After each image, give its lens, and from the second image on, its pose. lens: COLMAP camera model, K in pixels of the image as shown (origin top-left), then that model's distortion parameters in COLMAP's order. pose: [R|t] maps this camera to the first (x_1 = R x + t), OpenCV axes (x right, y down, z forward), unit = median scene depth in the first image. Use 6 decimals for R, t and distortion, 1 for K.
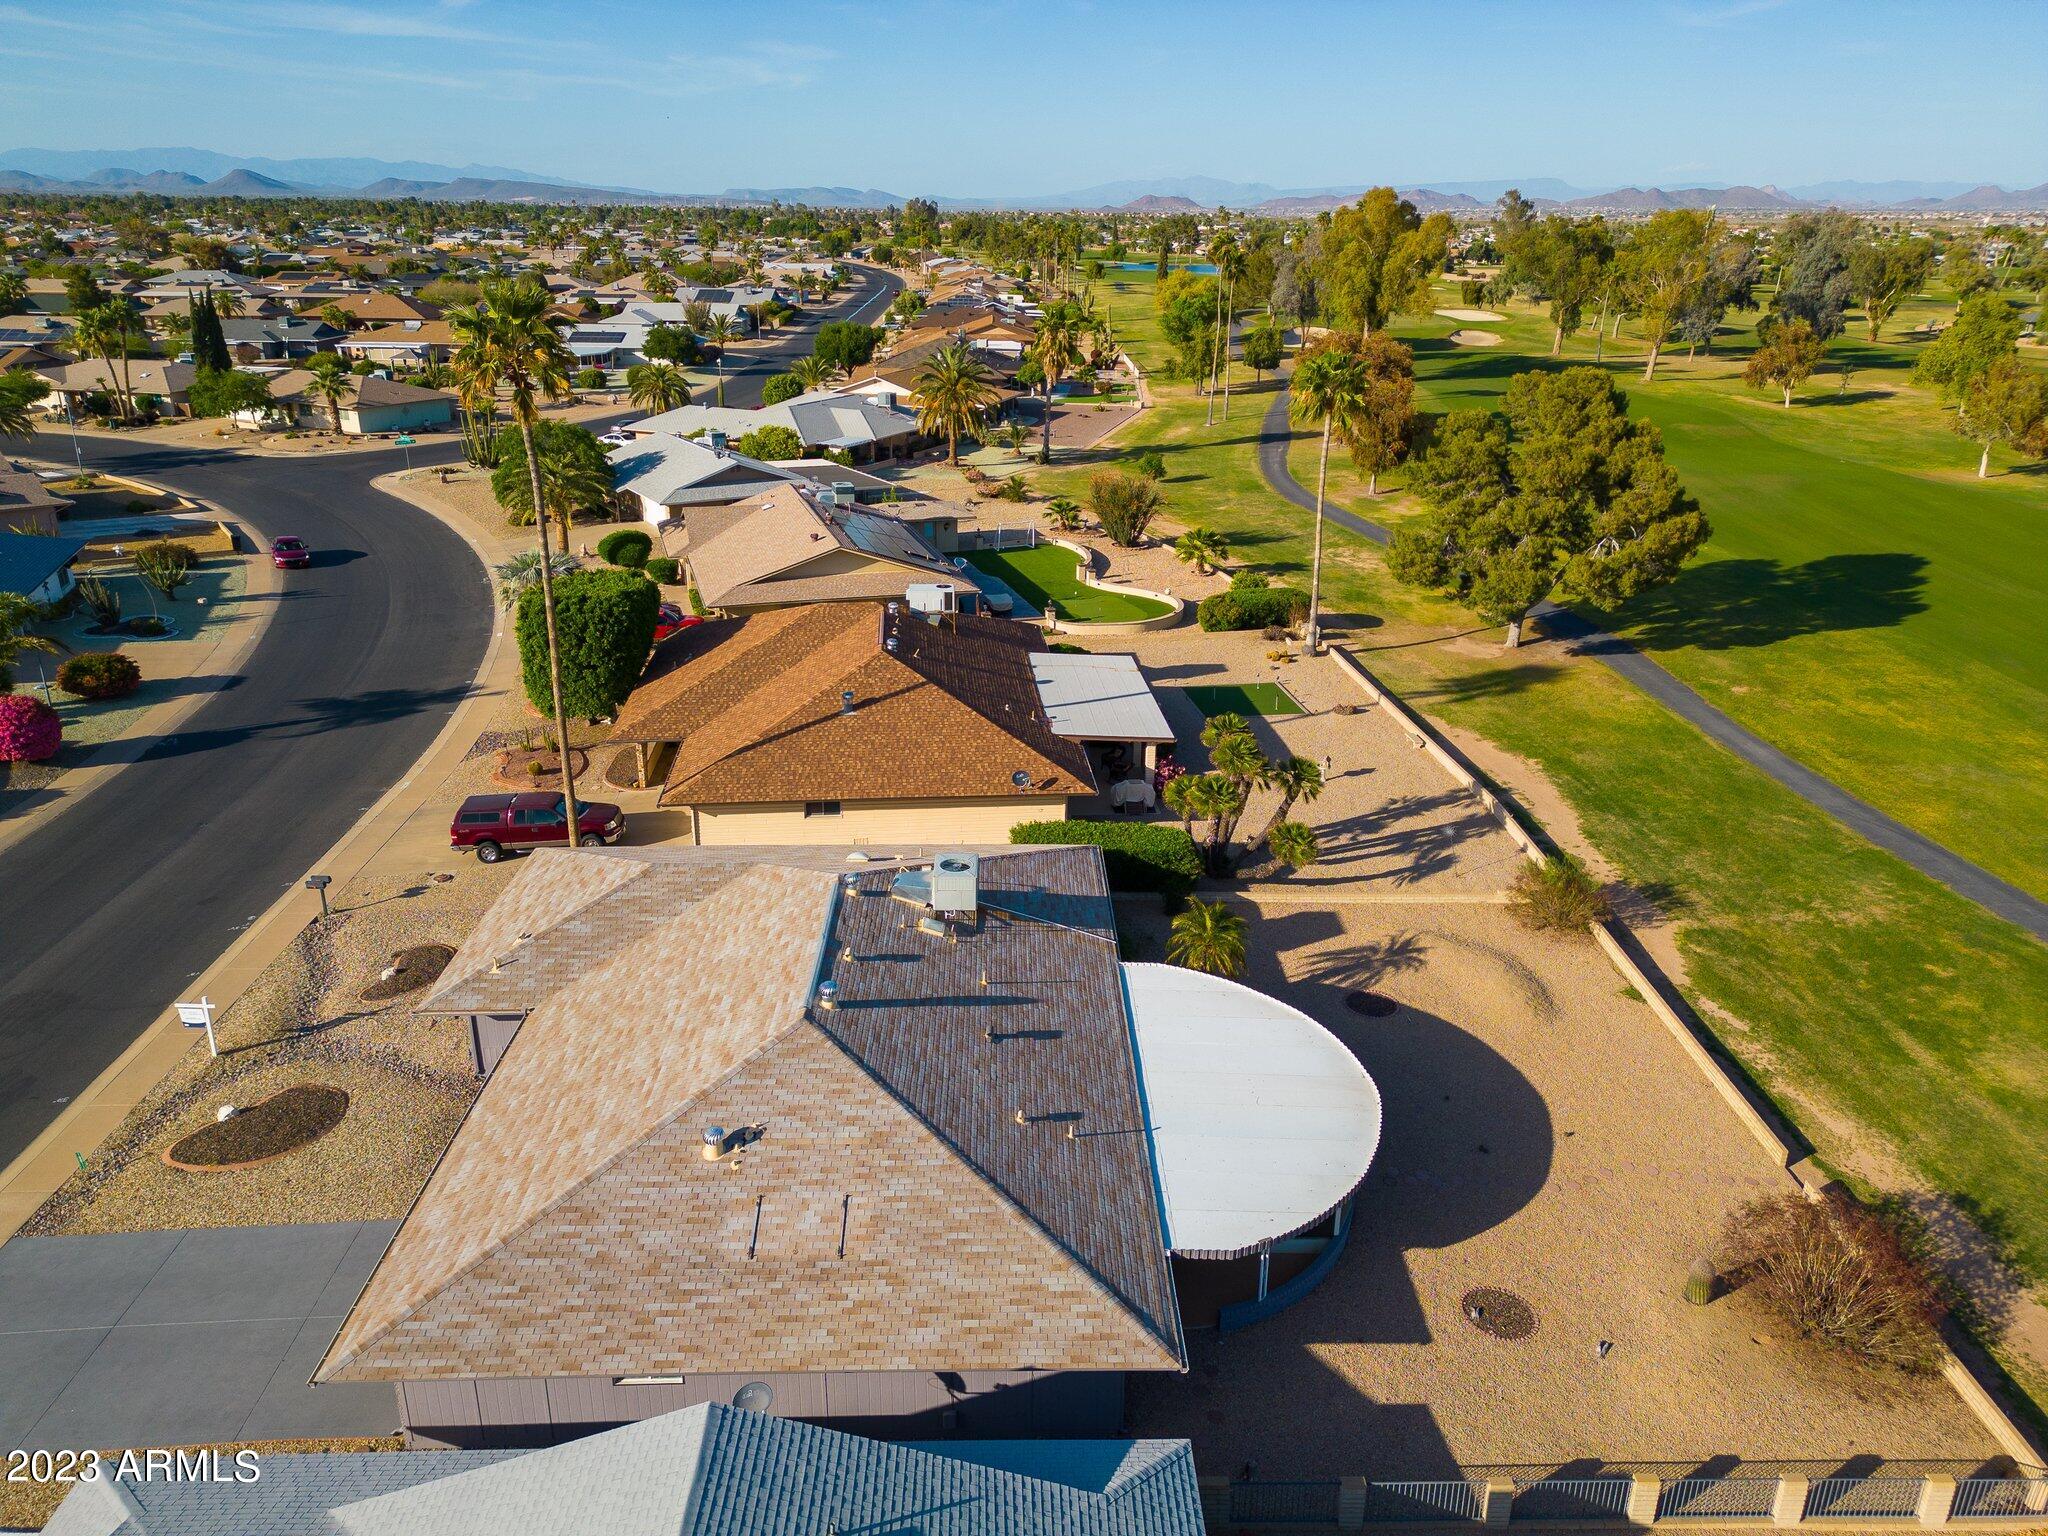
lens RADIAL K [[1431.6, 0, 1025.0], [0, 1431.6, 756.7], [0, 0, 1]] dist [0.086957, -0.086132]
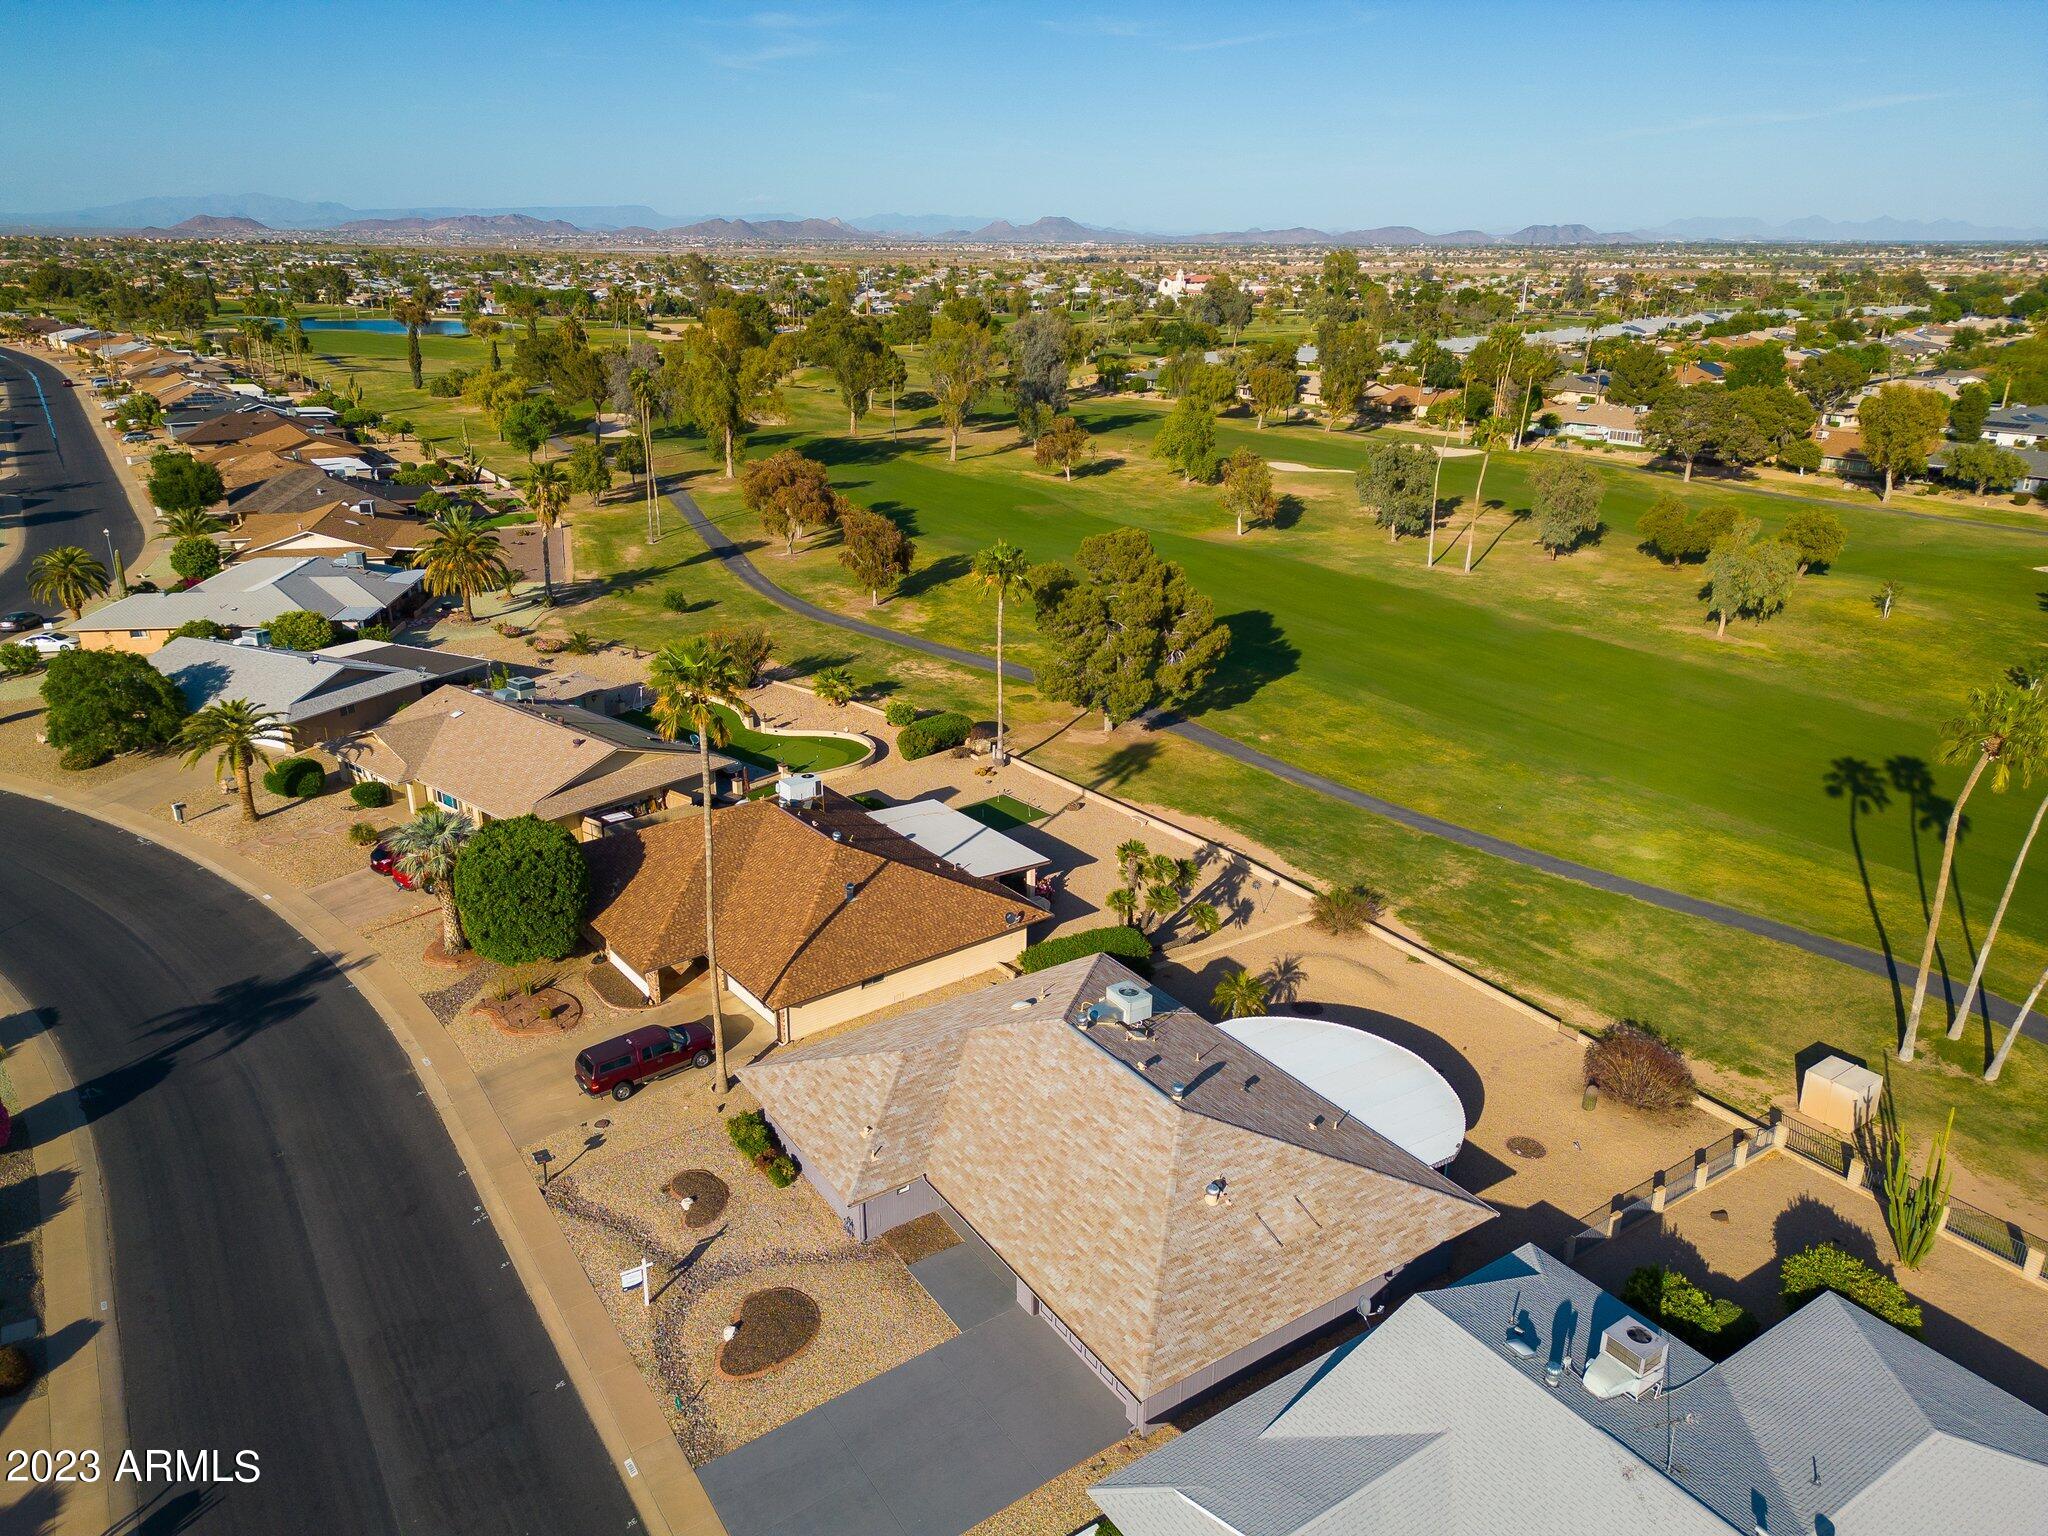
lens RADIAL K [[1431.6, 0, 1025.0], [0, 1431.6, 756.7], [0, 0, 1]] dist [0.086957, -0.086132]
pose [[0.843016, -0.184081, 0.505409, -0.546459], [0.191431, 0.980774, 0.037915, -0.155120], [-0.502671, 0.064788, 0.862047, -0.160169]]
